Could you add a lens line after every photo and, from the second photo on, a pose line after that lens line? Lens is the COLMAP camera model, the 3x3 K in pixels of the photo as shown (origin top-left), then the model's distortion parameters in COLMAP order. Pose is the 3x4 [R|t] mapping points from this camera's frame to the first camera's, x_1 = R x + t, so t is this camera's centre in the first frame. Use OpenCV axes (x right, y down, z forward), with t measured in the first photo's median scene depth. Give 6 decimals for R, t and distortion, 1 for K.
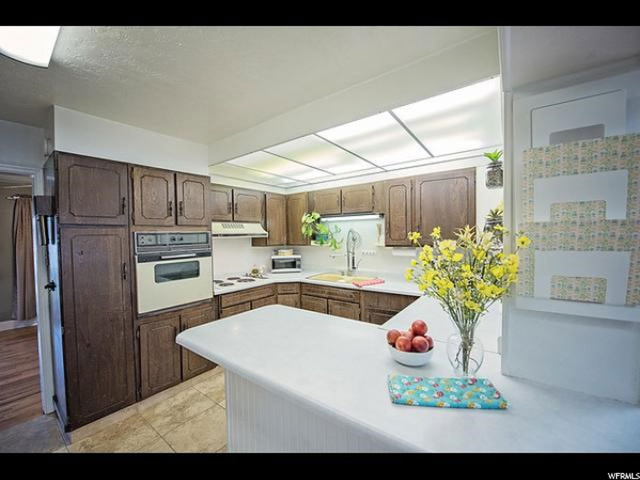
lens RADIAL K [[254.7, 0, 320.2], [0, 254.7, 237.8], [0, 0, 1]] dist [-0.015077, -0.000305]
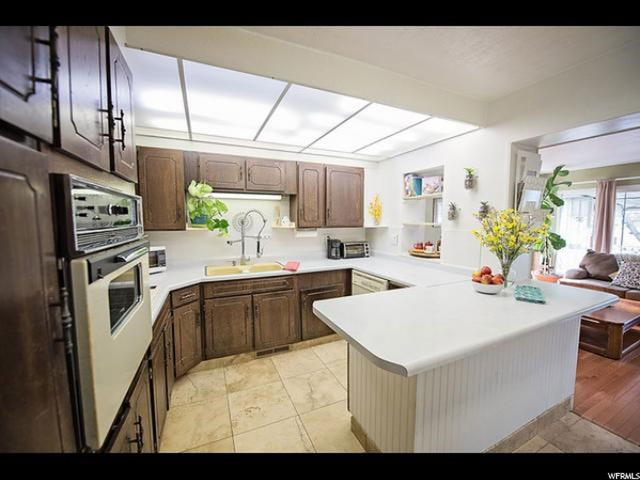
lens RADIAL K [[254.7, 0, 320.2], [0, 254.7, 237.8], [0, 0, 1]] dist [-0.015077, -0.000305]
pose [[0.486923, -0.045593, 0.872254, -0.553296], [0.003709, 0.998736, 0.050134, 0.020666], [-0.873437, -0.021176, 0.486477, 0.415952]]
